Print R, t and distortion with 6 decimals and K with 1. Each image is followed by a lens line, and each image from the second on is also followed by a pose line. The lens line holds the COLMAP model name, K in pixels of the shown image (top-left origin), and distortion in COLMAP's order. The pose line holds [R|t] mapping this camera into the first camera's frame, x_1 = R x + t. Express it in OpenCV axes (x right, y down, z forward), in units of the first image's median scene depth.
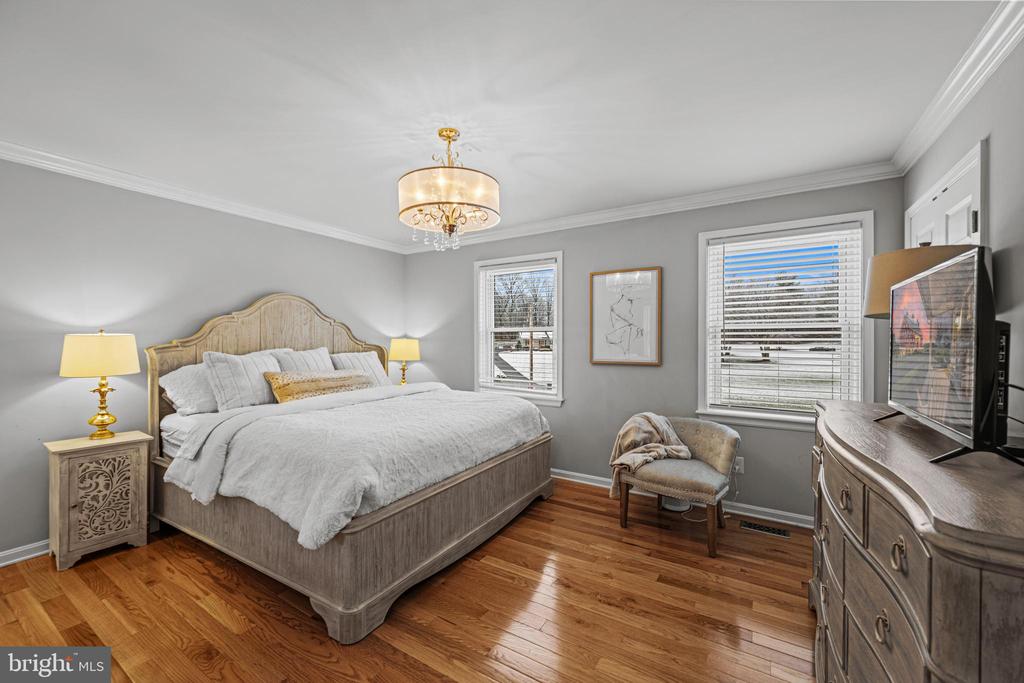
lens RADIAL K [[409.5, 0, 509.5], [0, 409.5, 333.8], [0, 0, 1]] dist [0.000064, 0.000079]
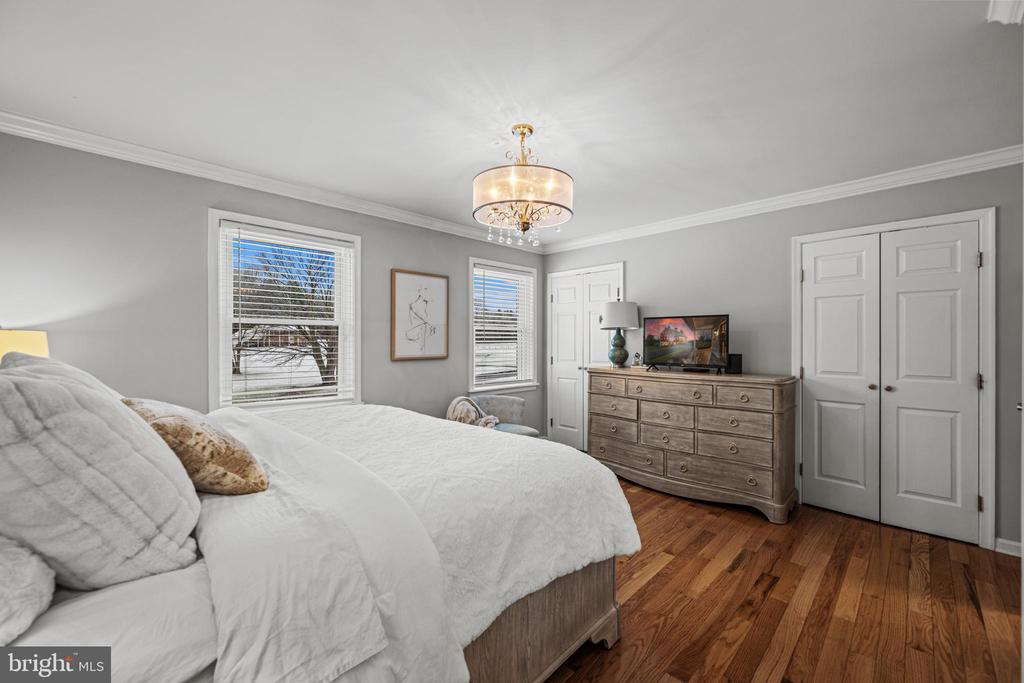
lens RADIAL K [[409.5, 0, 509.5], [0, 409.5, 333.8], [0, 0, 1]] dist [0.000064, 0.000079]
pose [[0.234553, 0.007833, 0.972072, -0.738331], [-0.027850, 0.999611, -0.001335, 0.001252], [-0.971704, -0.026759, 0.234680, 0.523070]]
